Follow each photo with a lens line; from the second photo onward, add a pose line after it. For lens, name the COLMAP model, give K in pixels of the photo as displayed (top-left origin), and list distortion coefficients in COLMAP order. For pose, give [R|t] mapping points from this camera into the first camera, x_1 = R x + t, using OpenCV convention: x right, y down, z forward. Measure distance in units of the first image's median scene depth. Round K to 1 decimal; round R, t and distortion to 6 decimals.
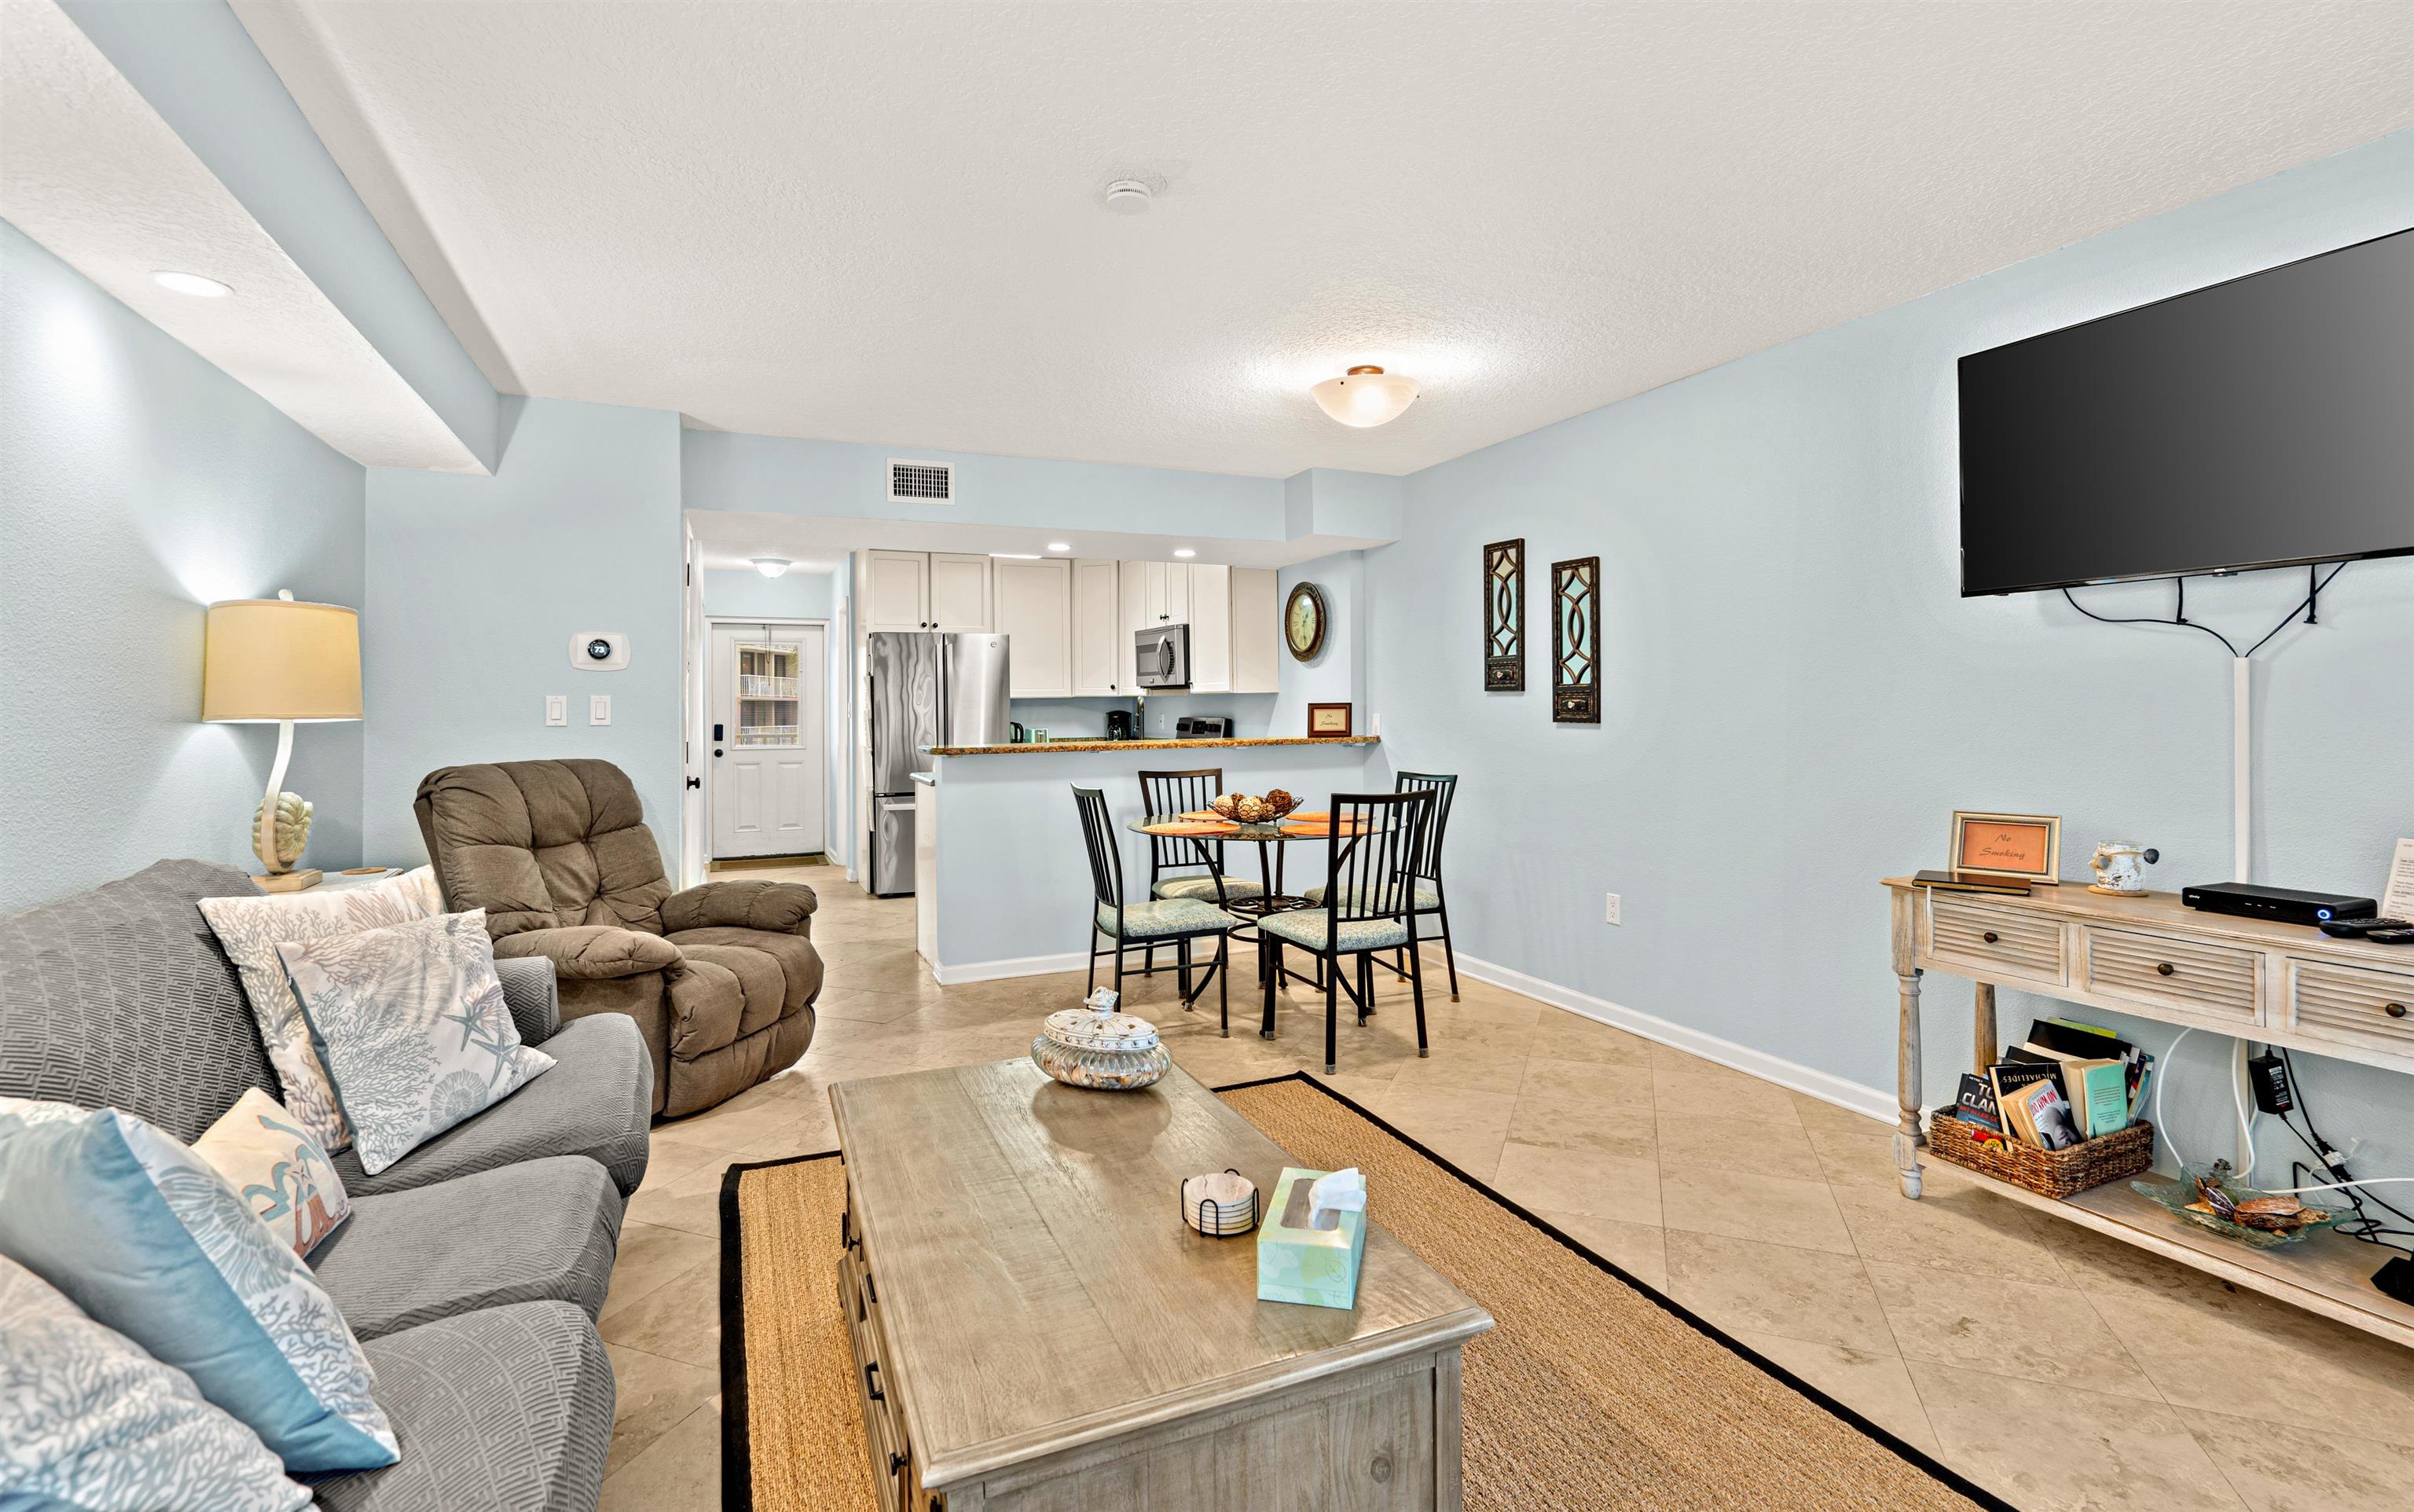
lens RADIAL K [[1103.0, 0, 1202.1], [0, 1103.0, 715.0], [0, 0, 1]] dist [-0.011469, 0.000599]
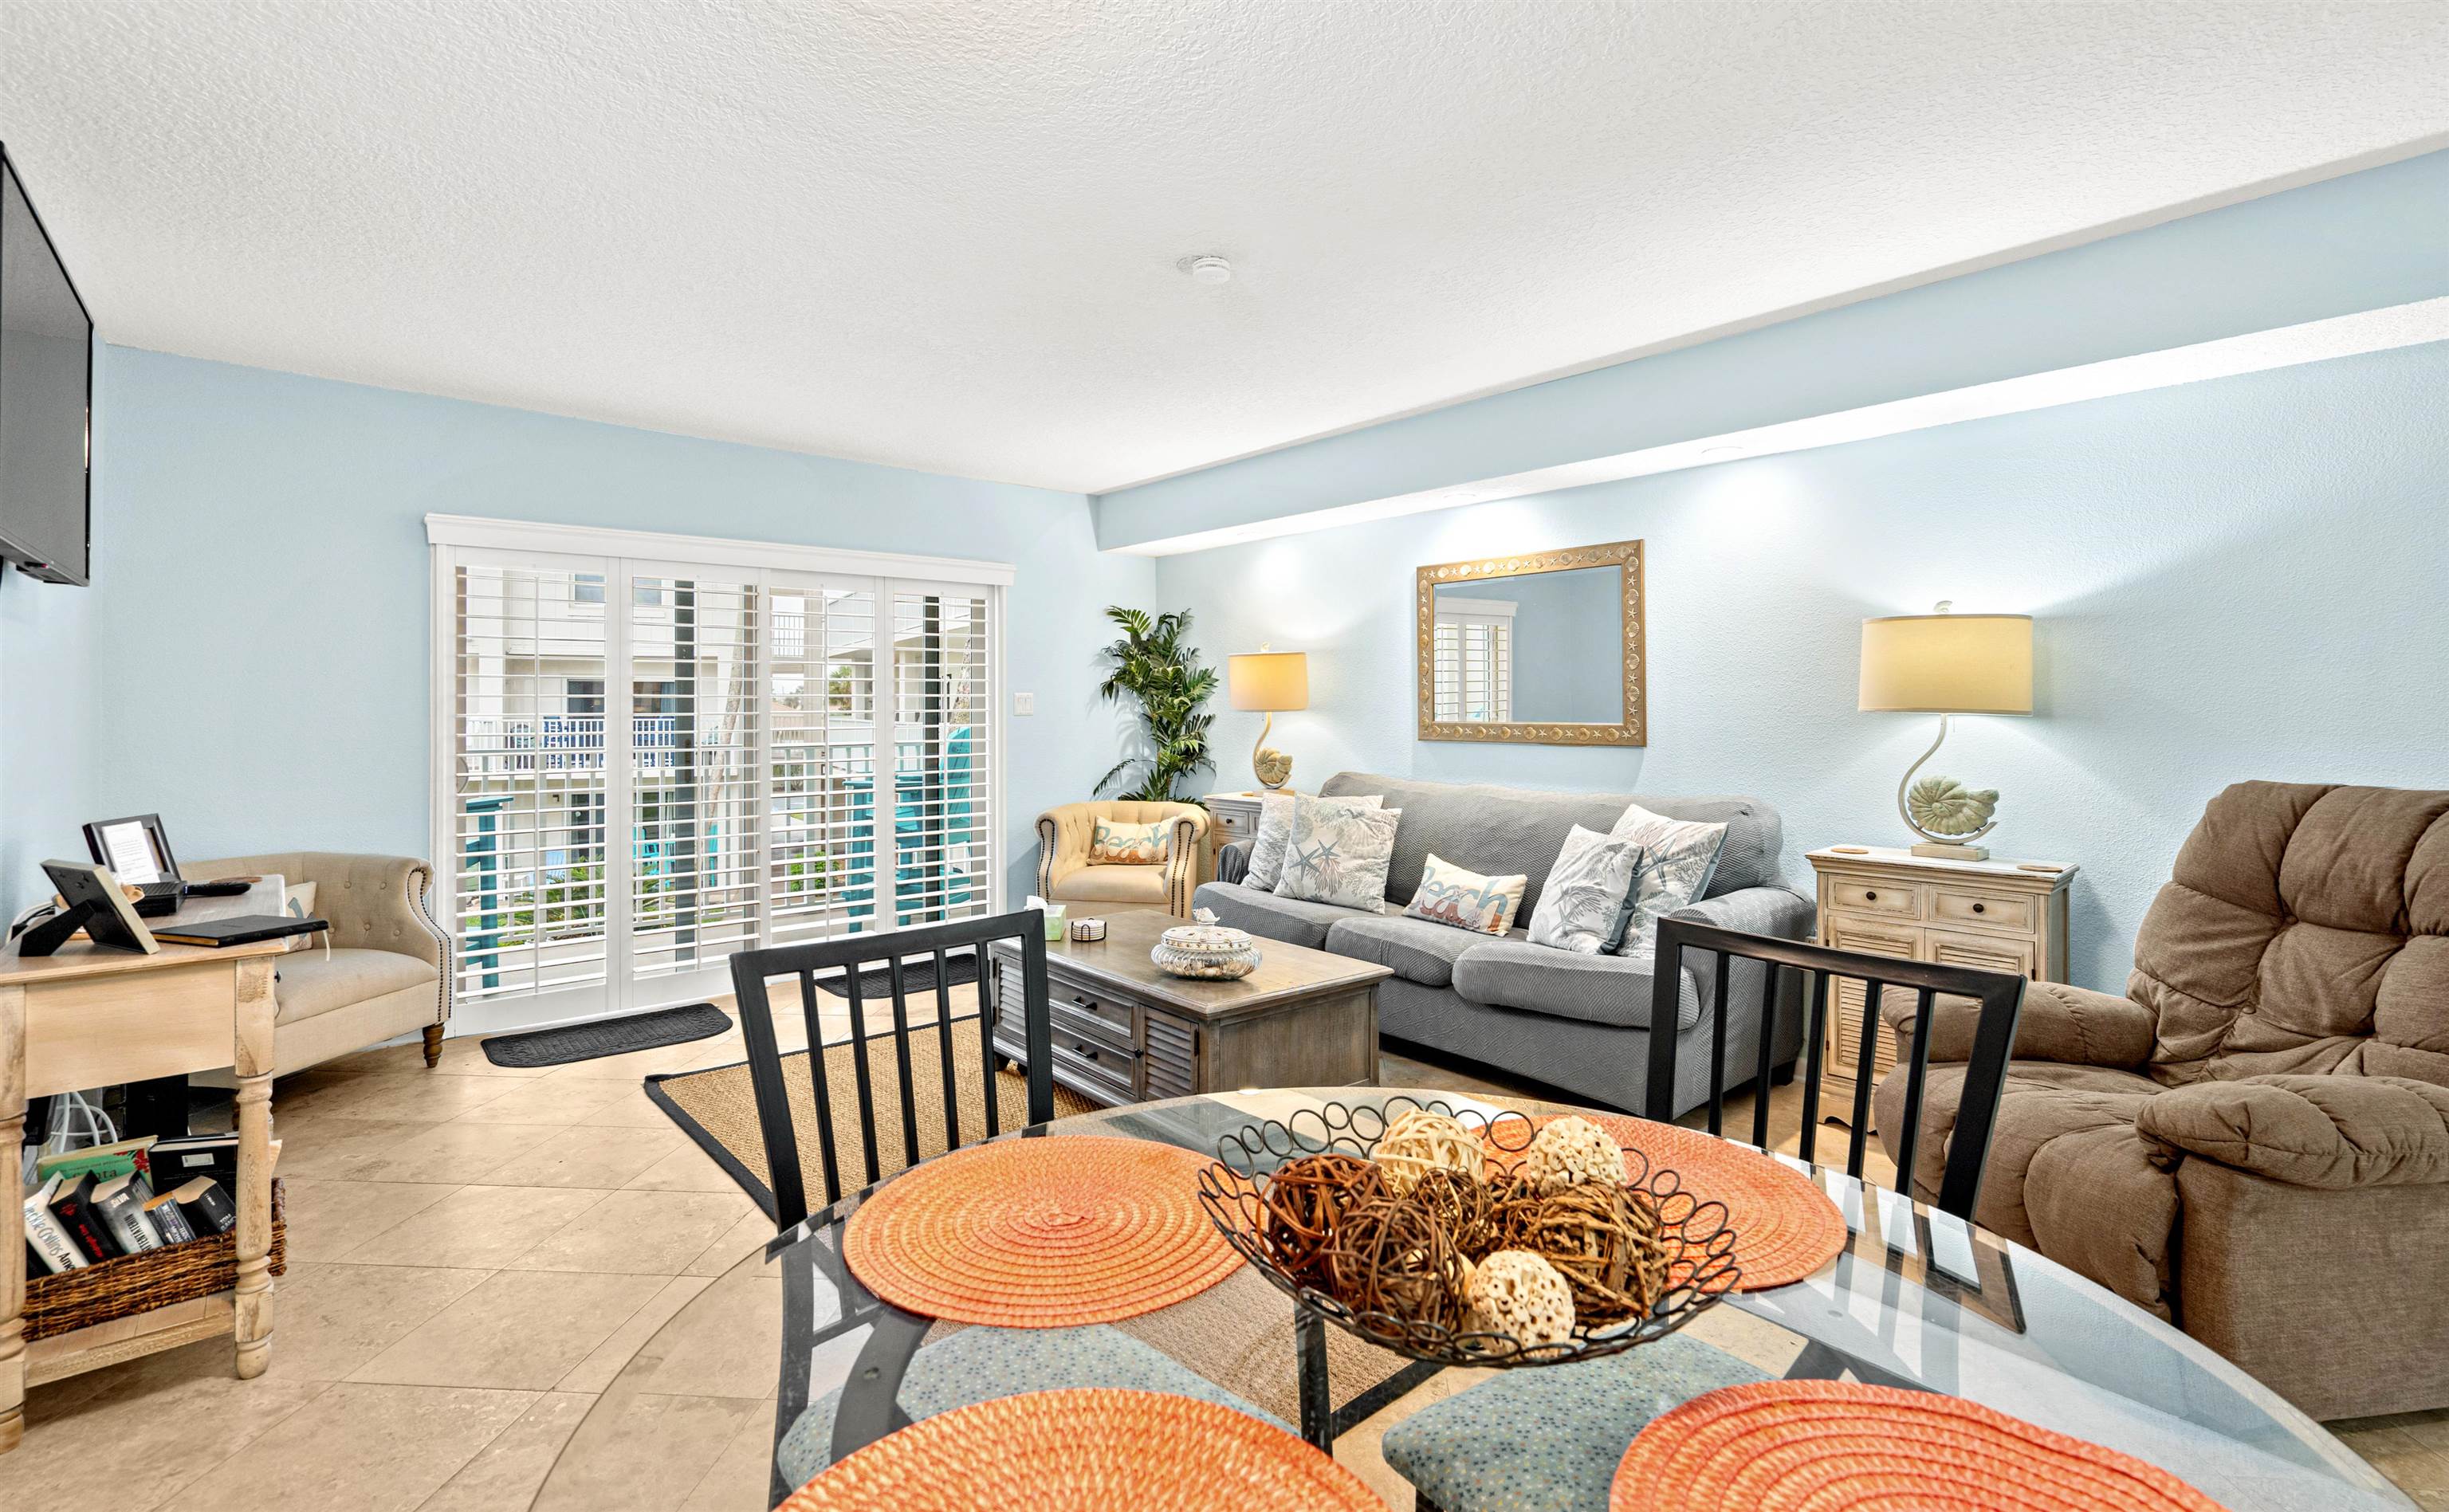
lens RADIAL K [[1101.6, 0, 1227.8], [0, 1101.6, 711.2], [0, 0, 1]] dist [-0.002397, 0.000196]
pose [[-0.960798, 0.007686, -0.277143, 0.124533], [0.005179, 0.999939, 0.009777, -0.007086], [0.277201, 0.007959, -0.960779, 1.085054]]
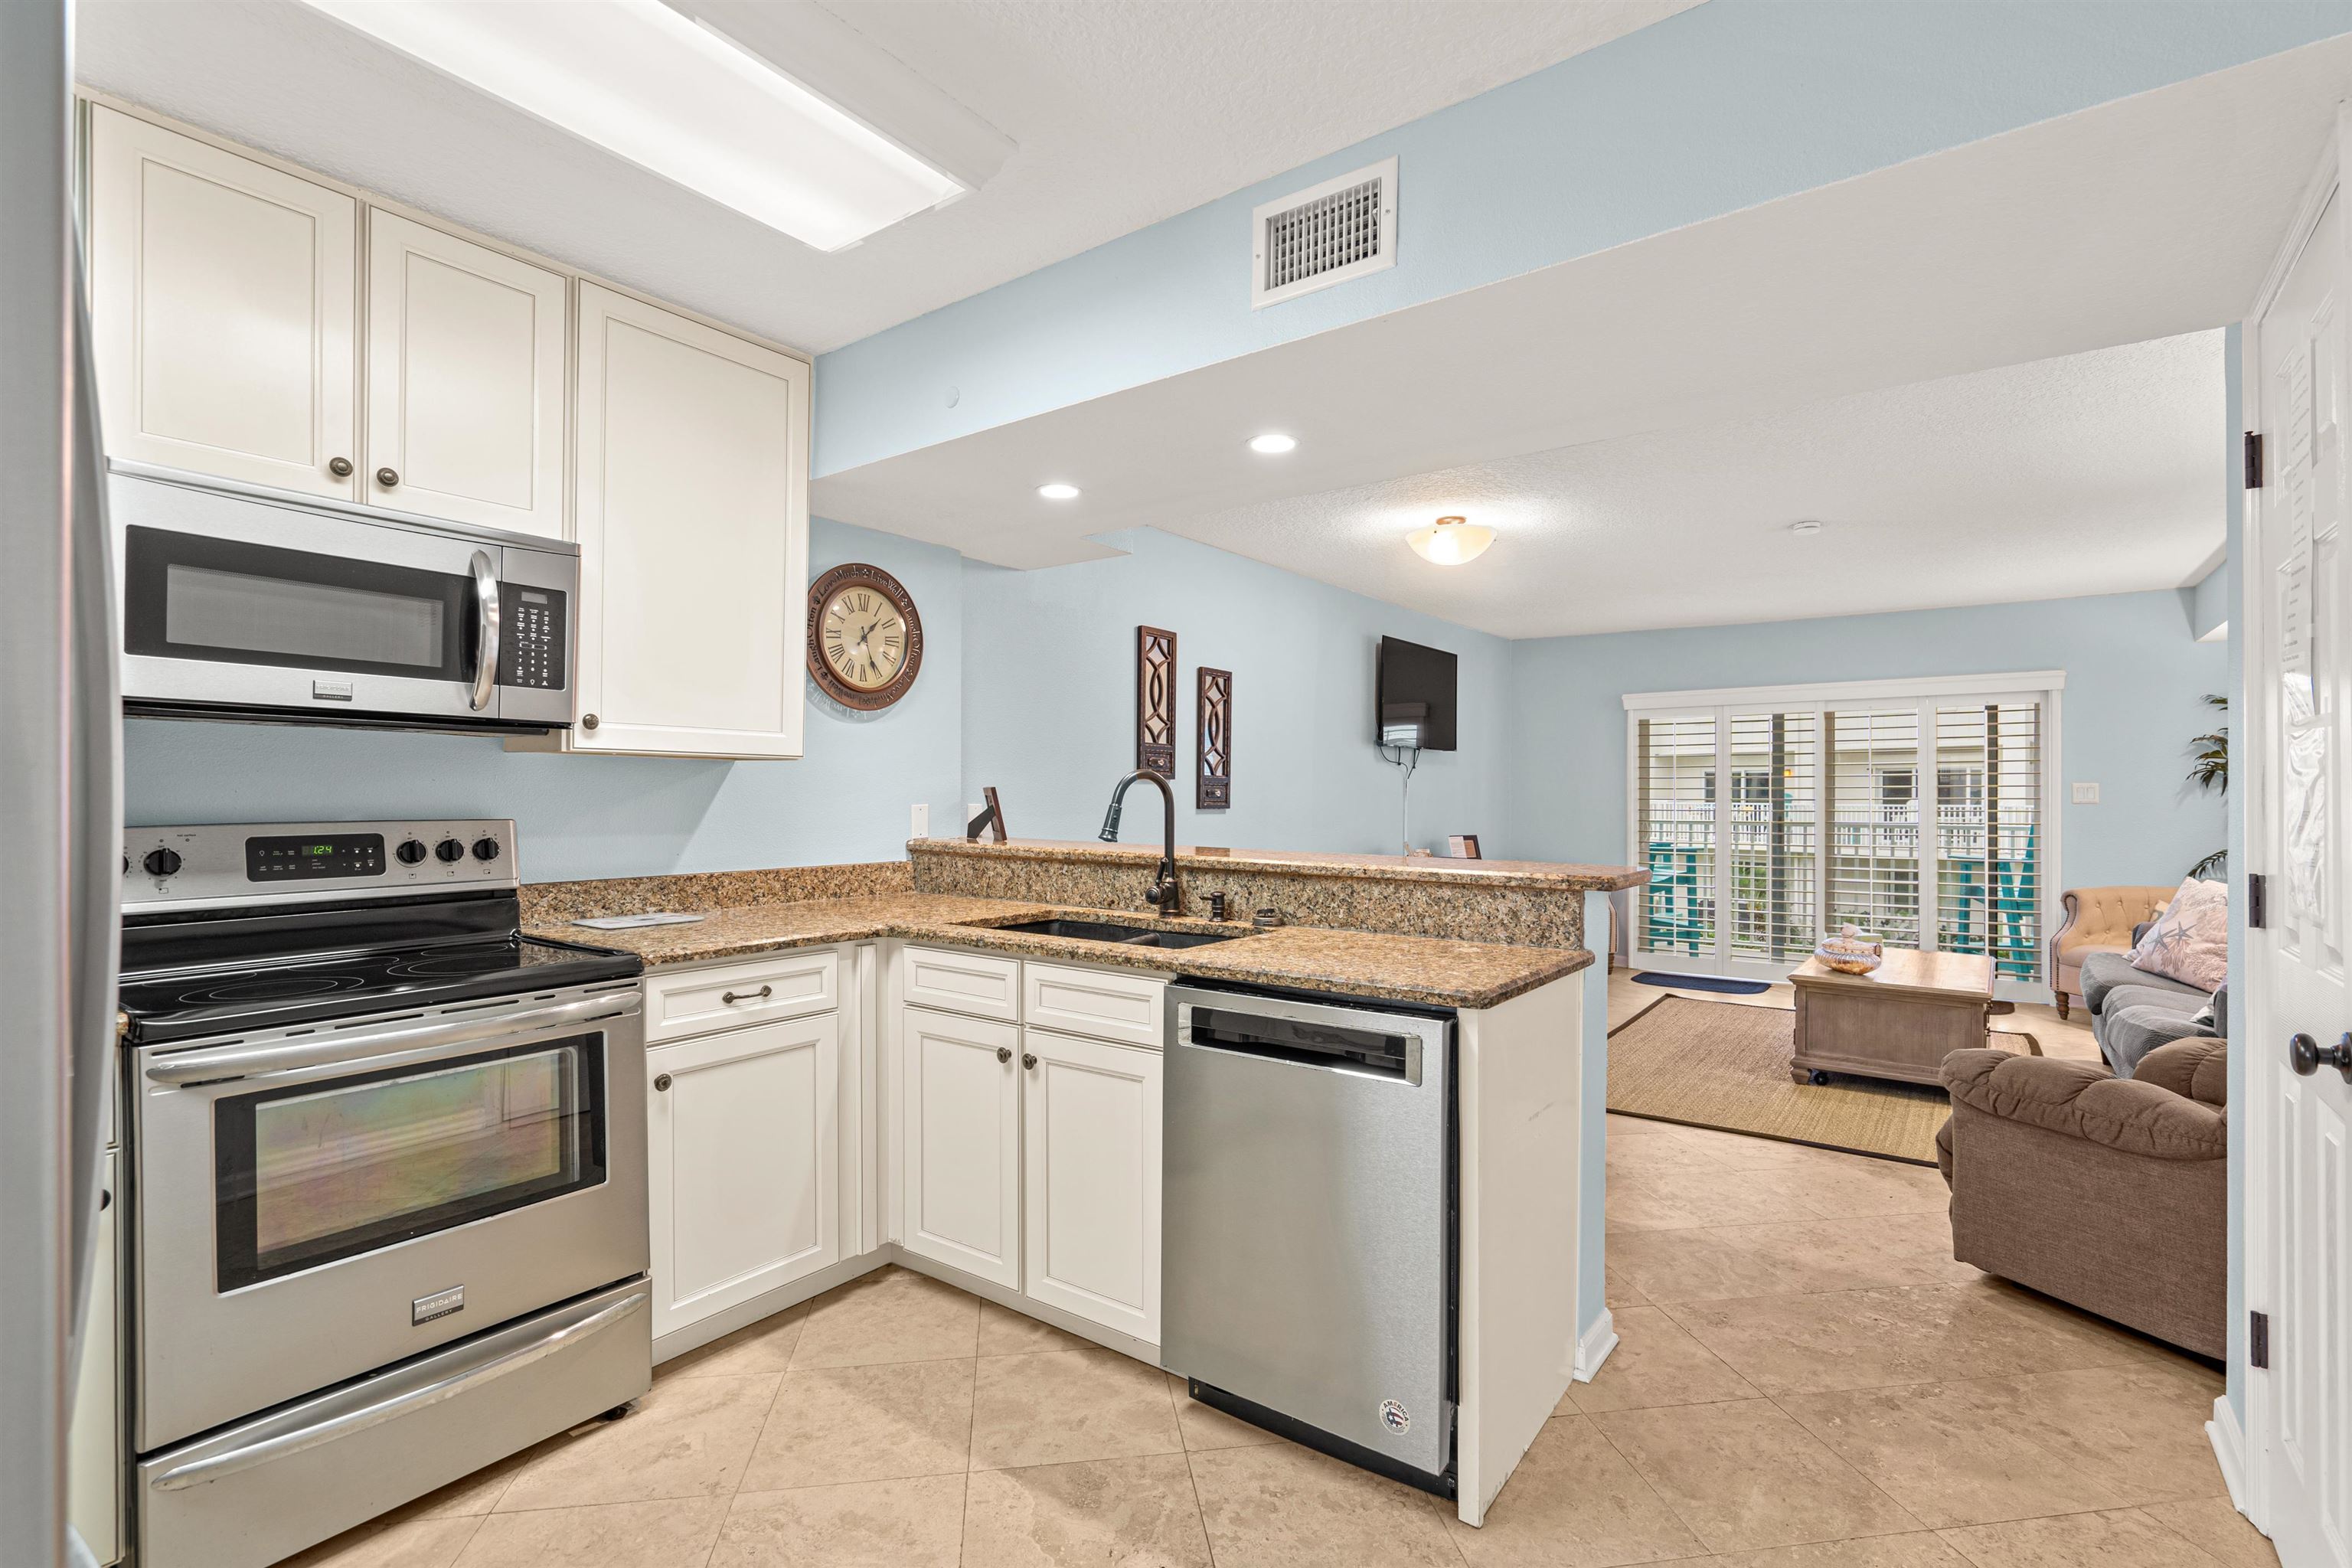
lens RADIAL K [[1062.6, 0, 1209.3], [0, 1062.6, 791.6], [0, 0, 1]] dist [0.002587, 0.000568]
pose [[-0.511714, 0.005831, 0.859136, -0.574563], [0.004821, 0.999981, -0.003916, -0.006271], [-0.859142, 0.002138, -0.511732, 1.449038]]
